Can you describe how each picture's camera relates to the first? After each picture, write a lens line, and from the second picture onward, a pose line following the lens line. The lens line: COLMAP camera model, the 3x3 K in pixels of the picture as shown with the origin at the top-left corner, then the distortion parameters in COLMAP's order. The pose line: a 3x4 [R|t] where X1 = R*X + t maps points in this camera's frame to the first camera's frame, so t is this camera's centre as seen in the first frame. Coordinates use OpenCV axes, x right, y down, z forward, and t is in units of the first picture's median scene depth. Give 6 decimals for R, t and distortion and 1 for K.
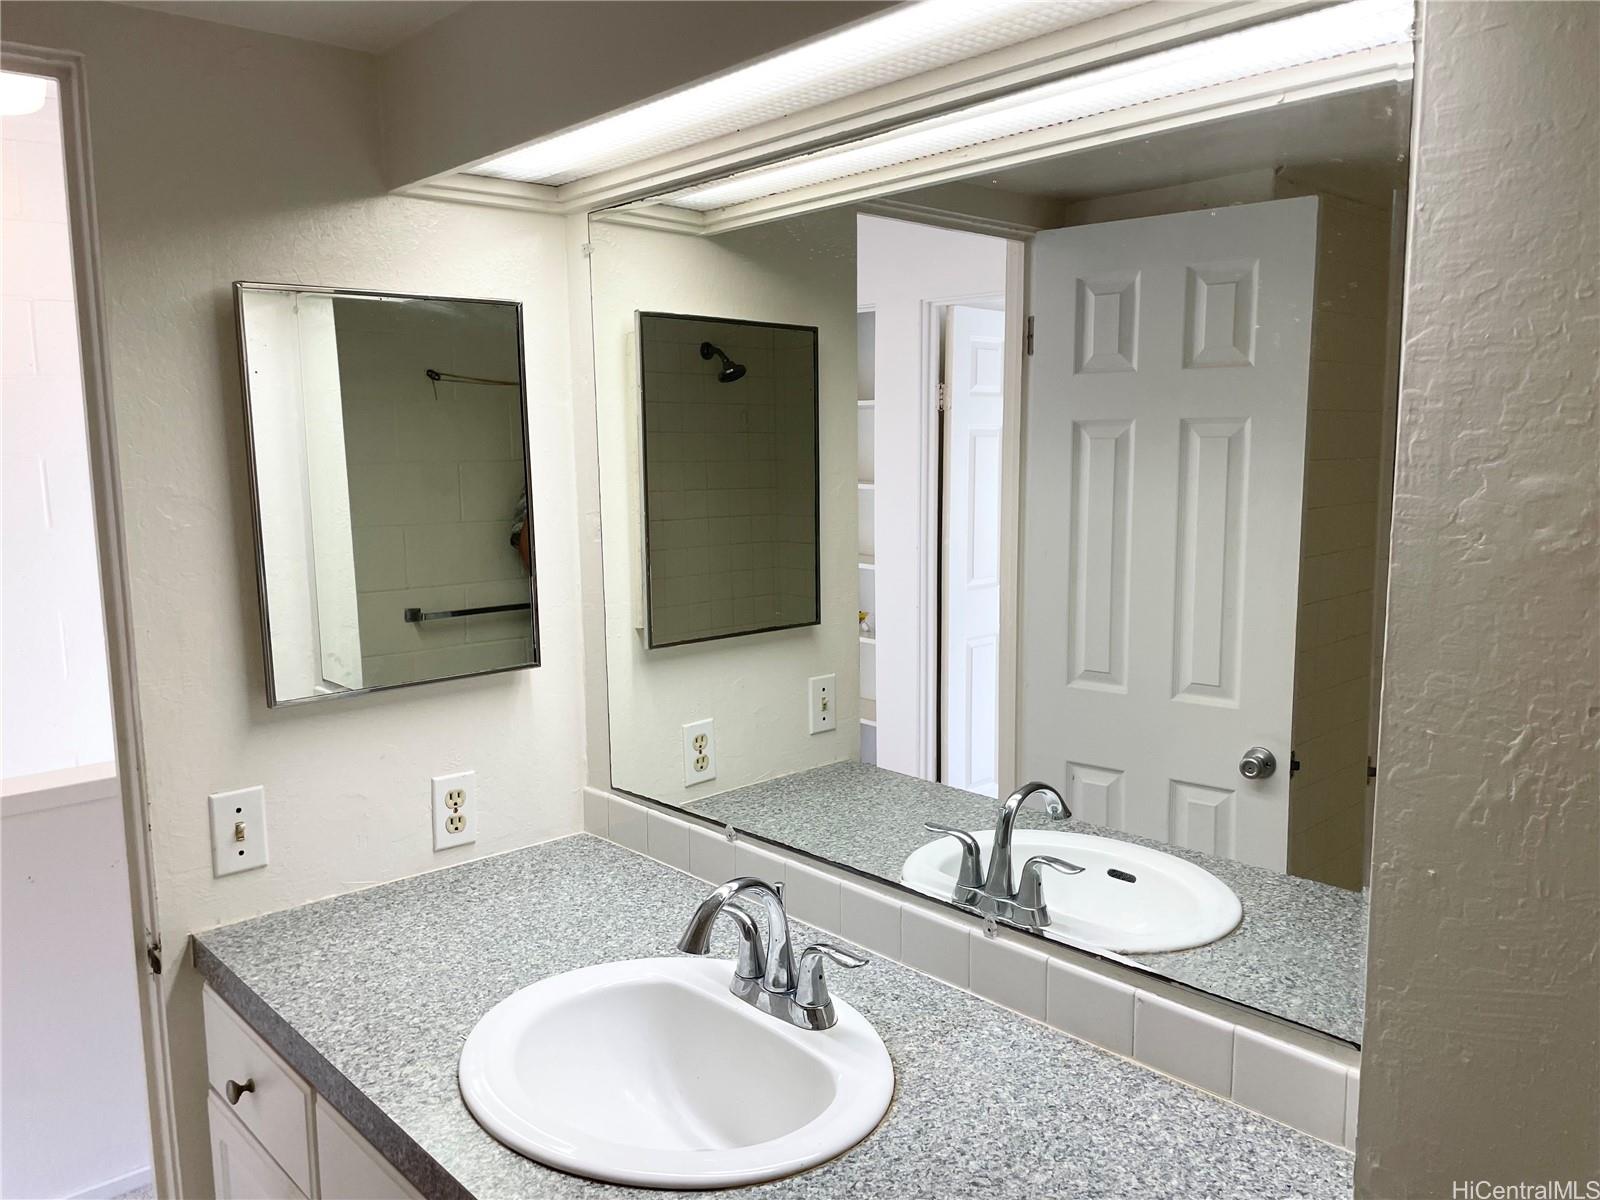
lens RADIAL K [[1201.9, 0, 800.0], [0, 1201.9, 600.0], [0, 0, 1]] dist [0.083890, -0.109192]
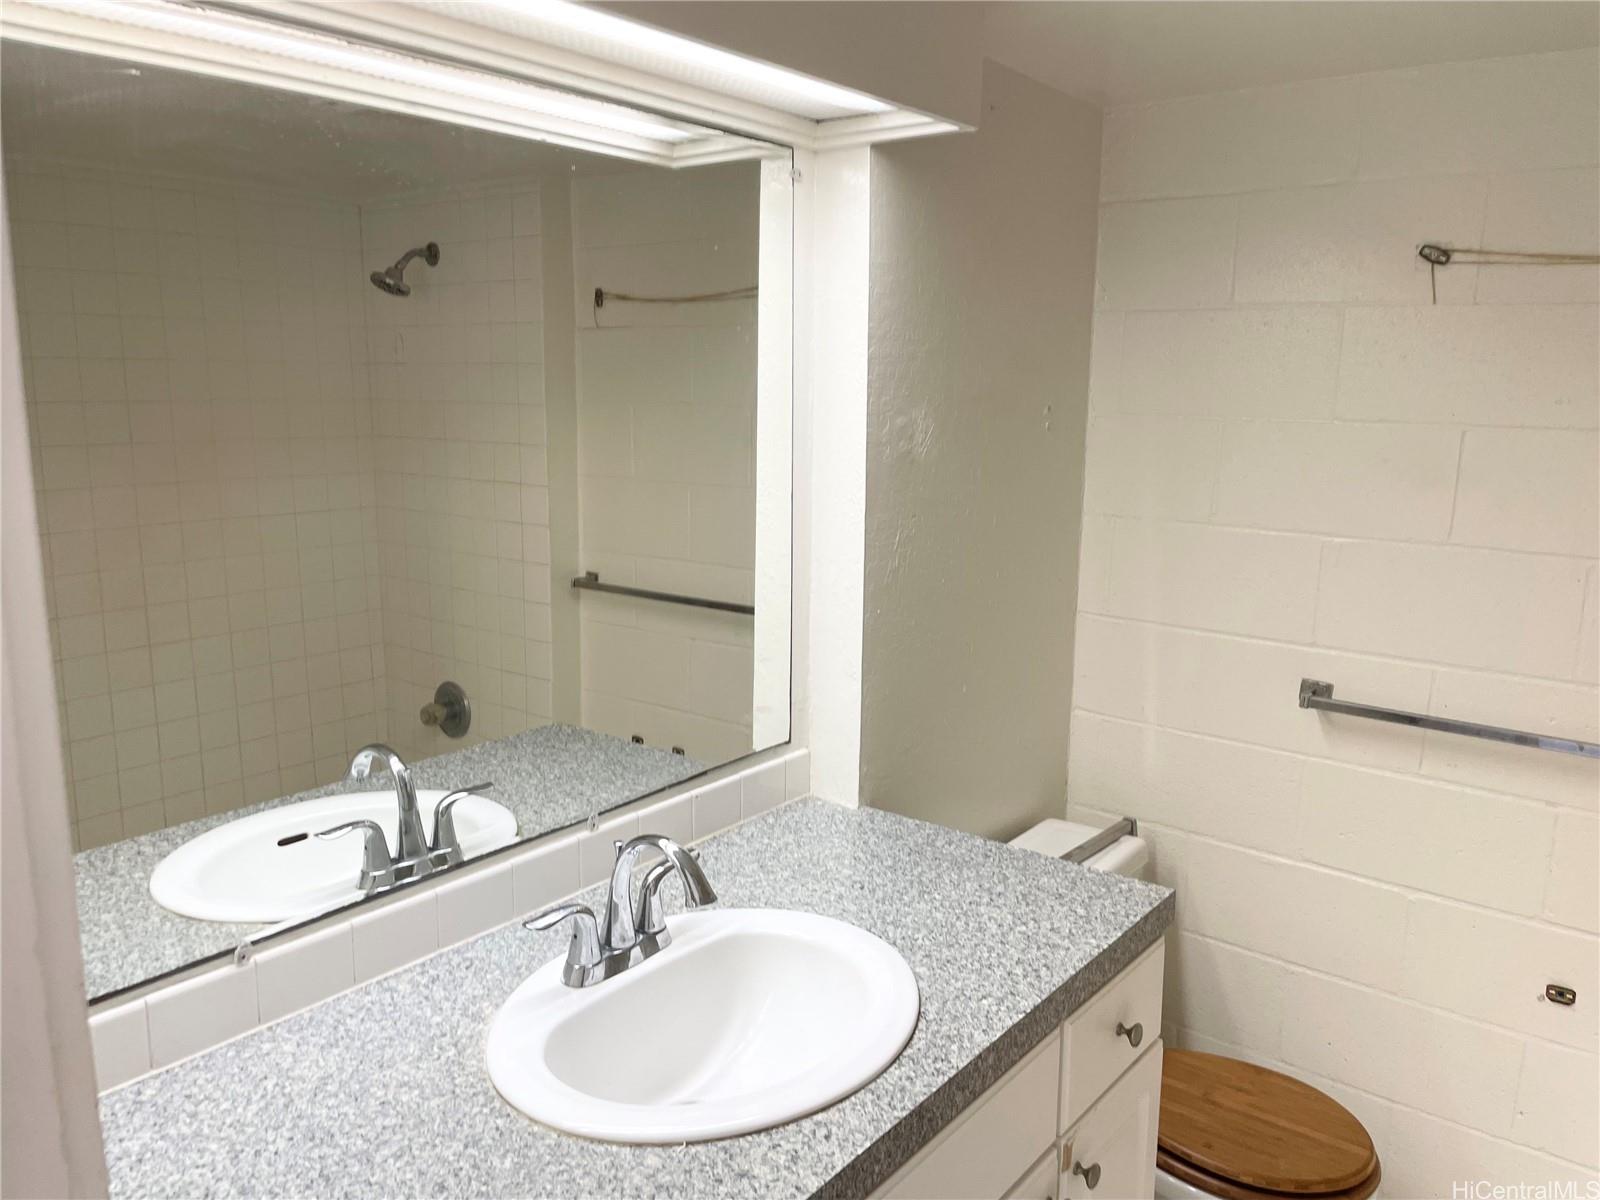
lens RADIAL K [[1201.9, 0, 800.0], [0, 1201.9, 600.0], [0, 0, 1]] dist [0.083890, -0.109192]
pose [[-0.153372, -0.169647, 0.973497, -0.891364], [0.119885, 0.974682, 0.188741, -0.121880], [-0.980869, 0.145655, -0.129151, 0.857202]]
